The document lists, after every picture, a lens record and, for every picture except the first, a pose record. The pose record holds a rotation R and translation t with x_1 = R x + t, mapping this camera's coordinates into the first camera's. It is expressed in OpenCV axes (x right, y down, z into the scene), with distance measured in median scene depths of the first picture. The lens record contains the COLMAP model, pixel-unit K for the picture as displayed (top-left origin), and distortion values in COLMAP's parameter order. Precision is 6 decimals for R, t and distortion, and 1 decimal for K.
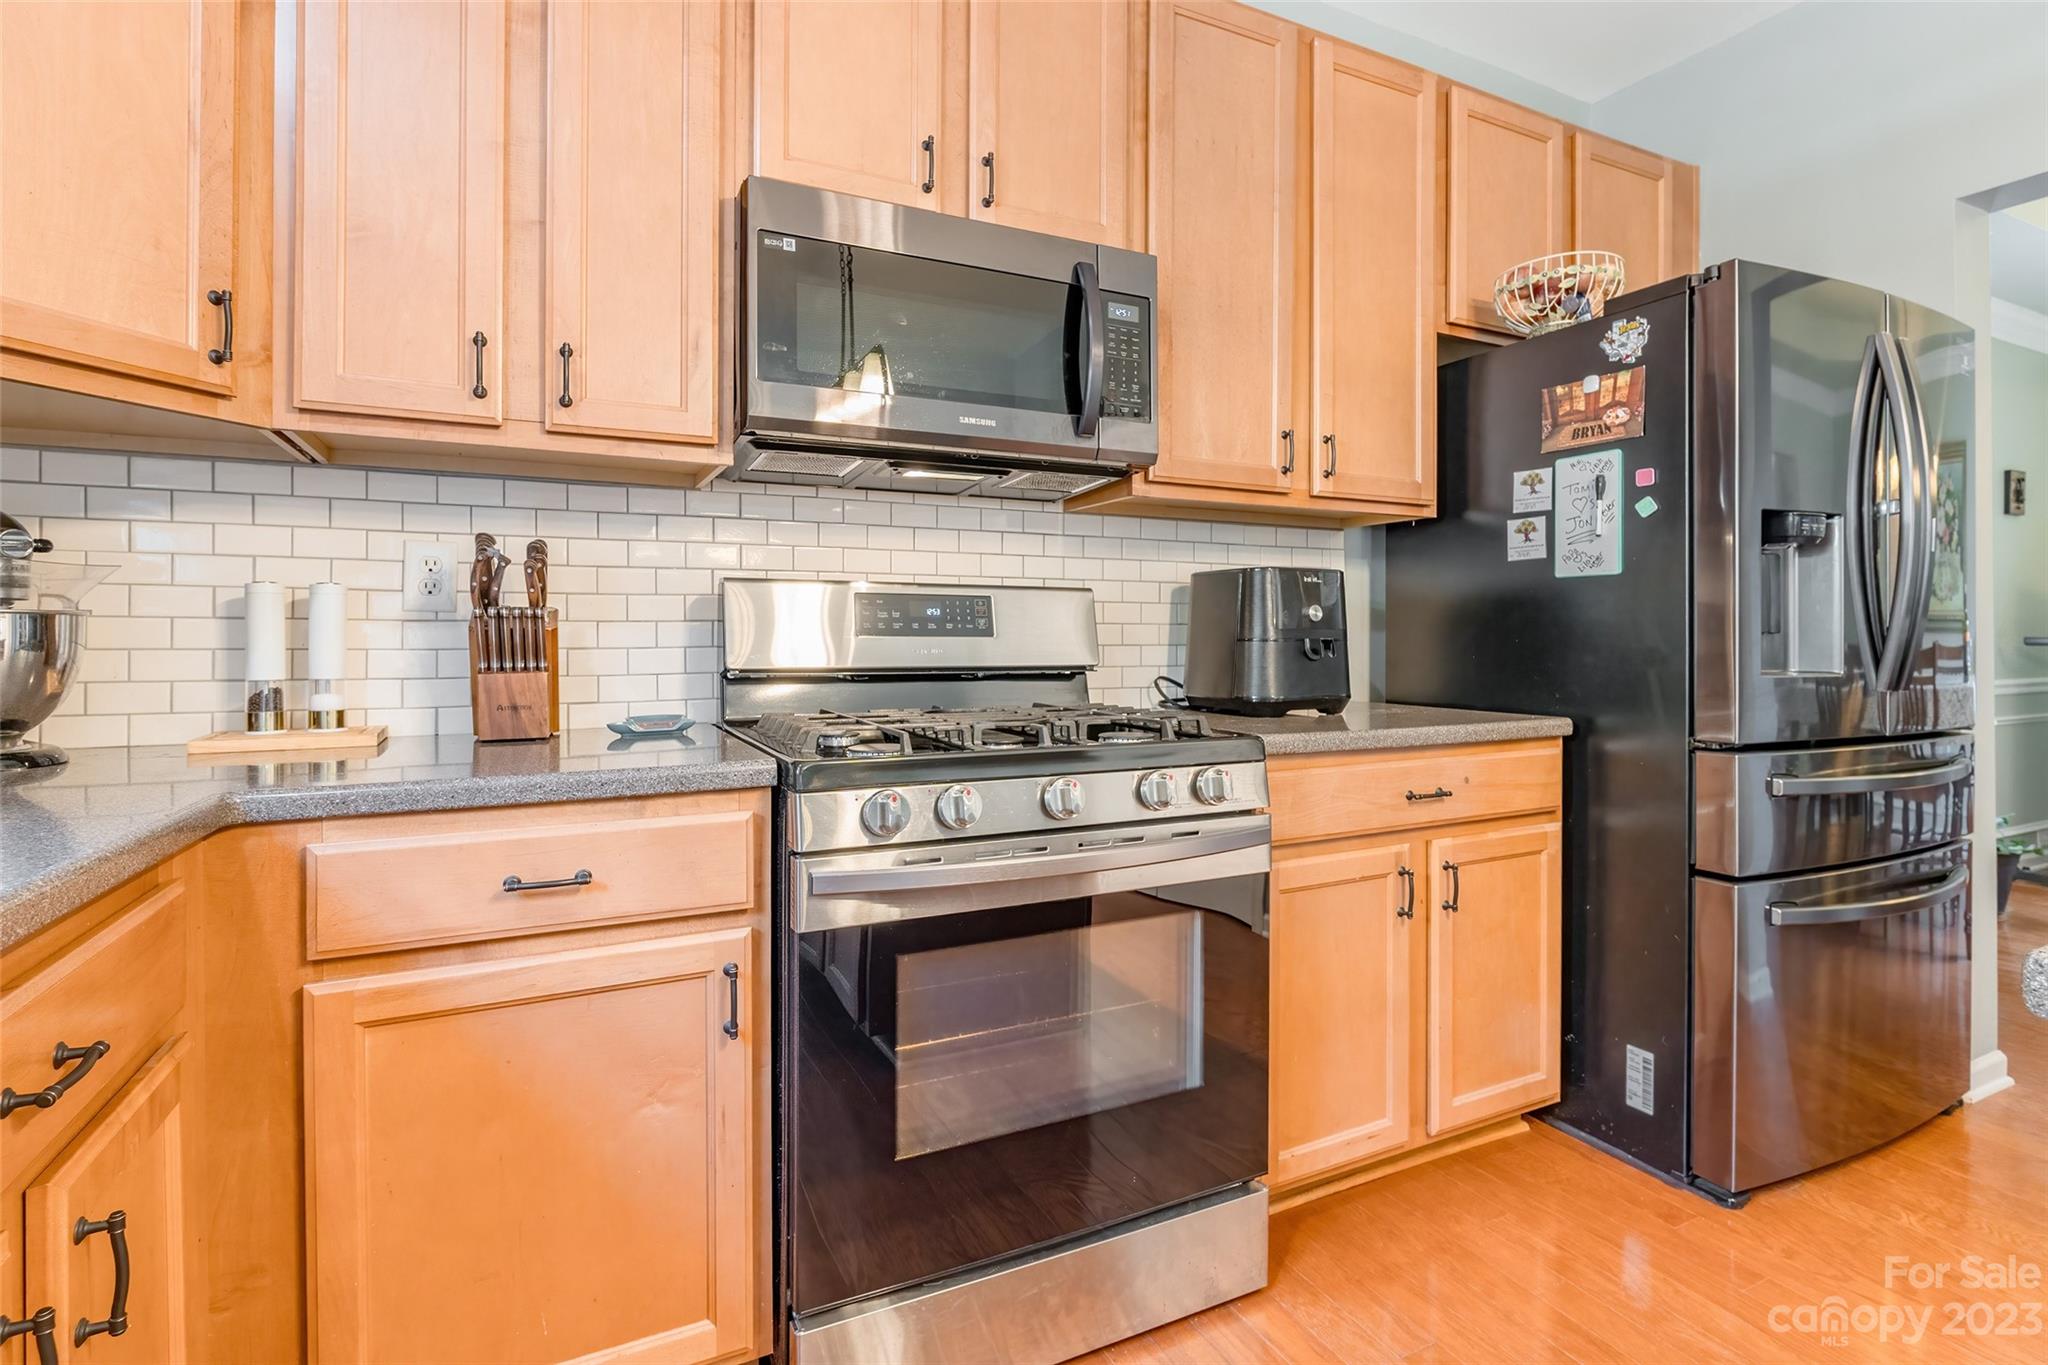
lens RADIAL K [[938.5, 0, 1040.3], [0, 938.5, 635.7], [0, 0, 1]] dist [-0.012343, 0.000896]
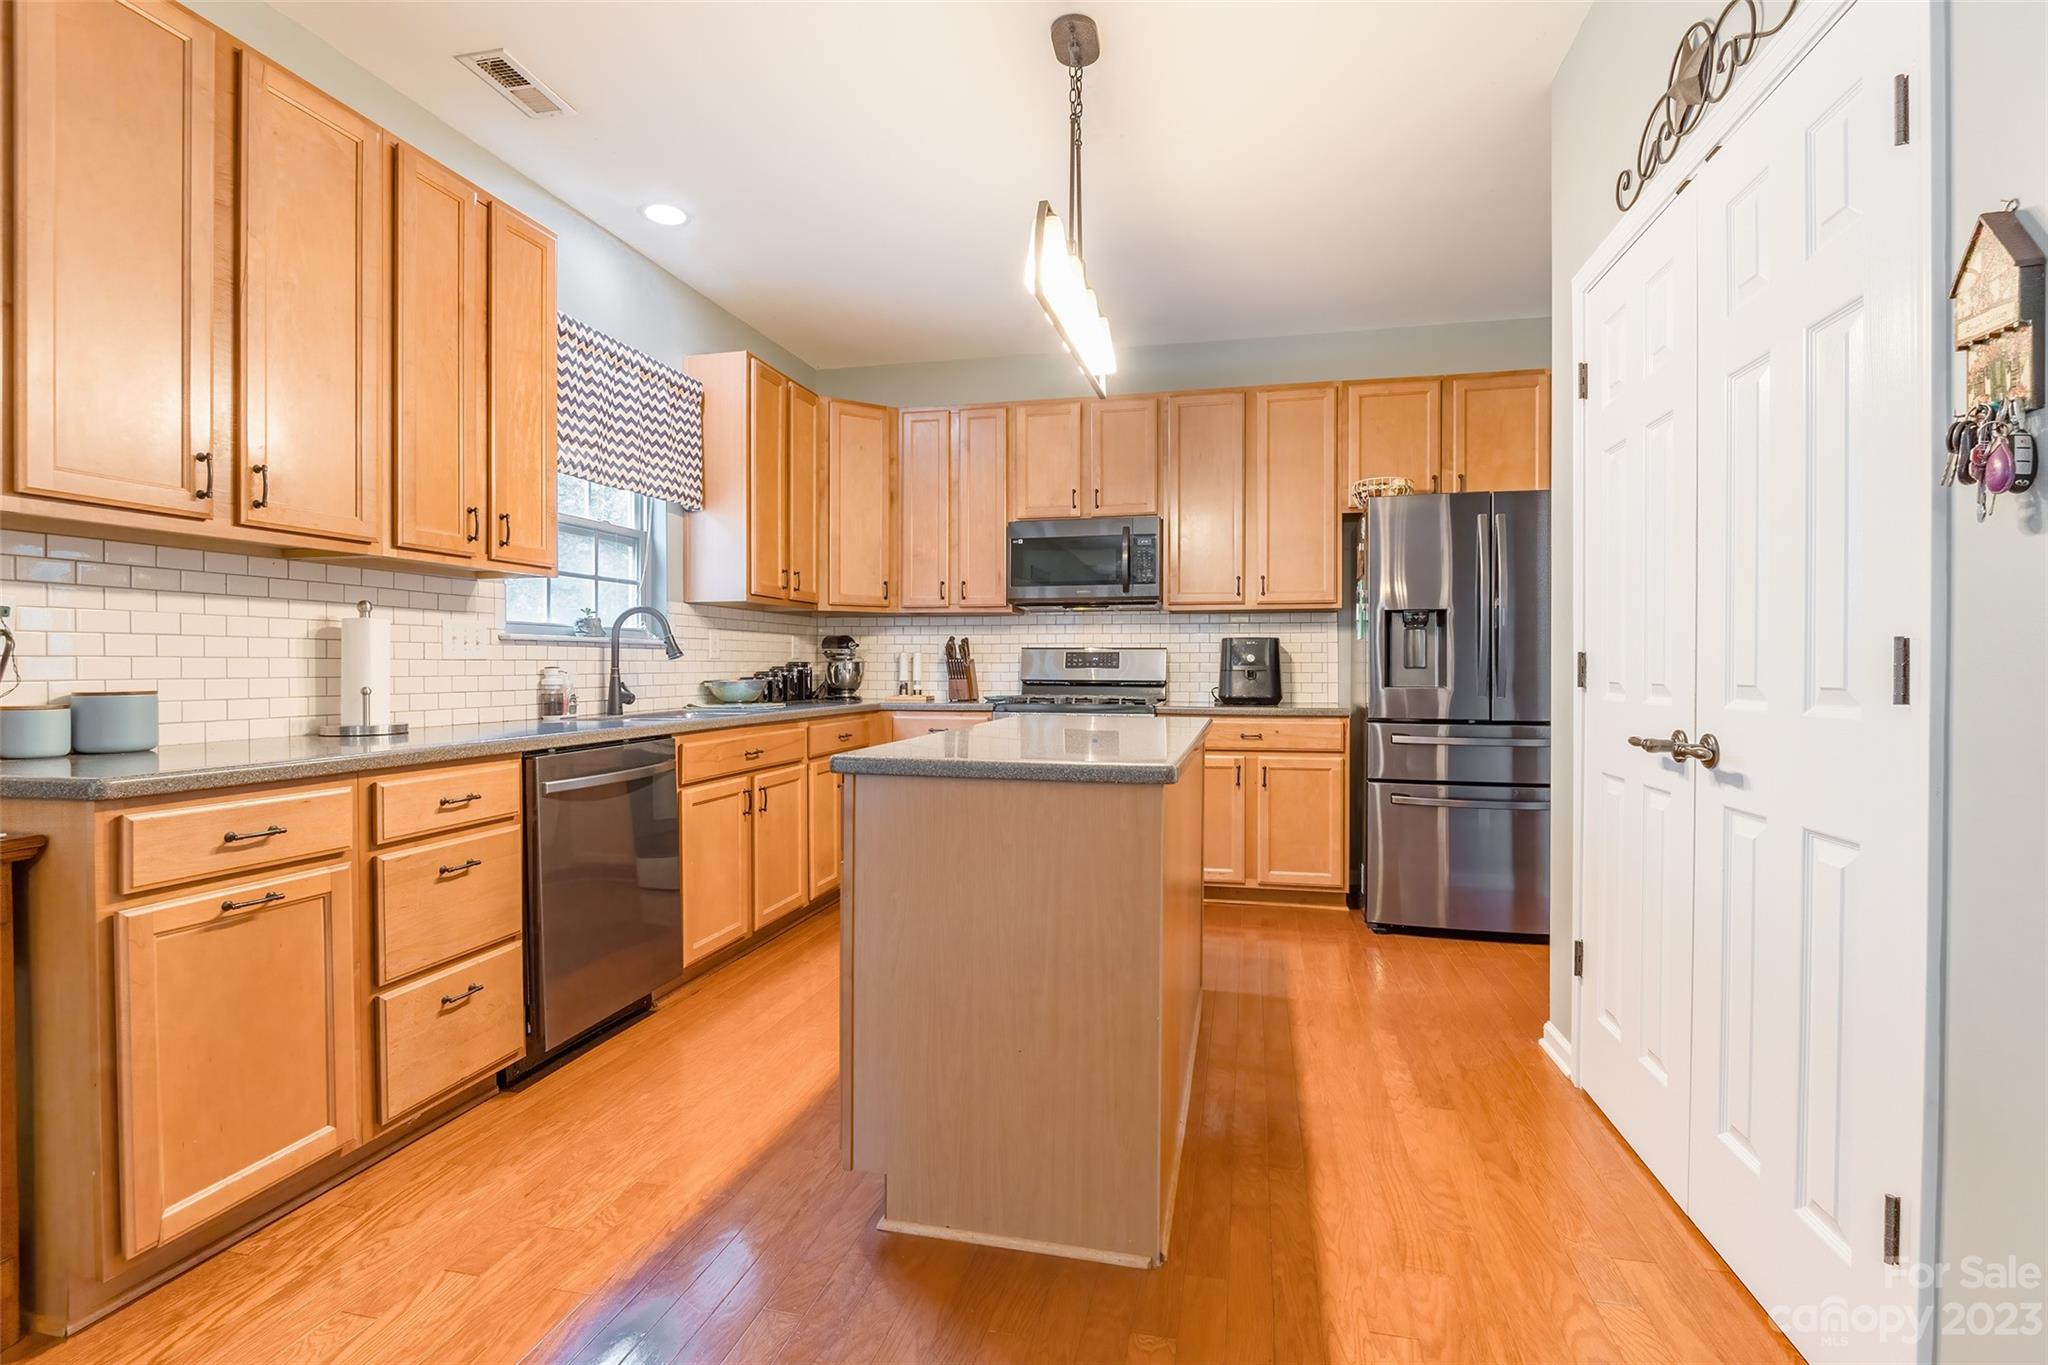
lens RADIAL K [[938.5, 0, 1018.6], [0, 938.5, 673.0], [0, 0, 1]] dist [-0.012343, 0.000896]
pose [[0.759991, 0.006510, -0.649900, 1.714690], [-0.002046, 0.999969, 0.007624, -0.007585], [0.649930, -0.004464, 0.759981, -1.340149]]
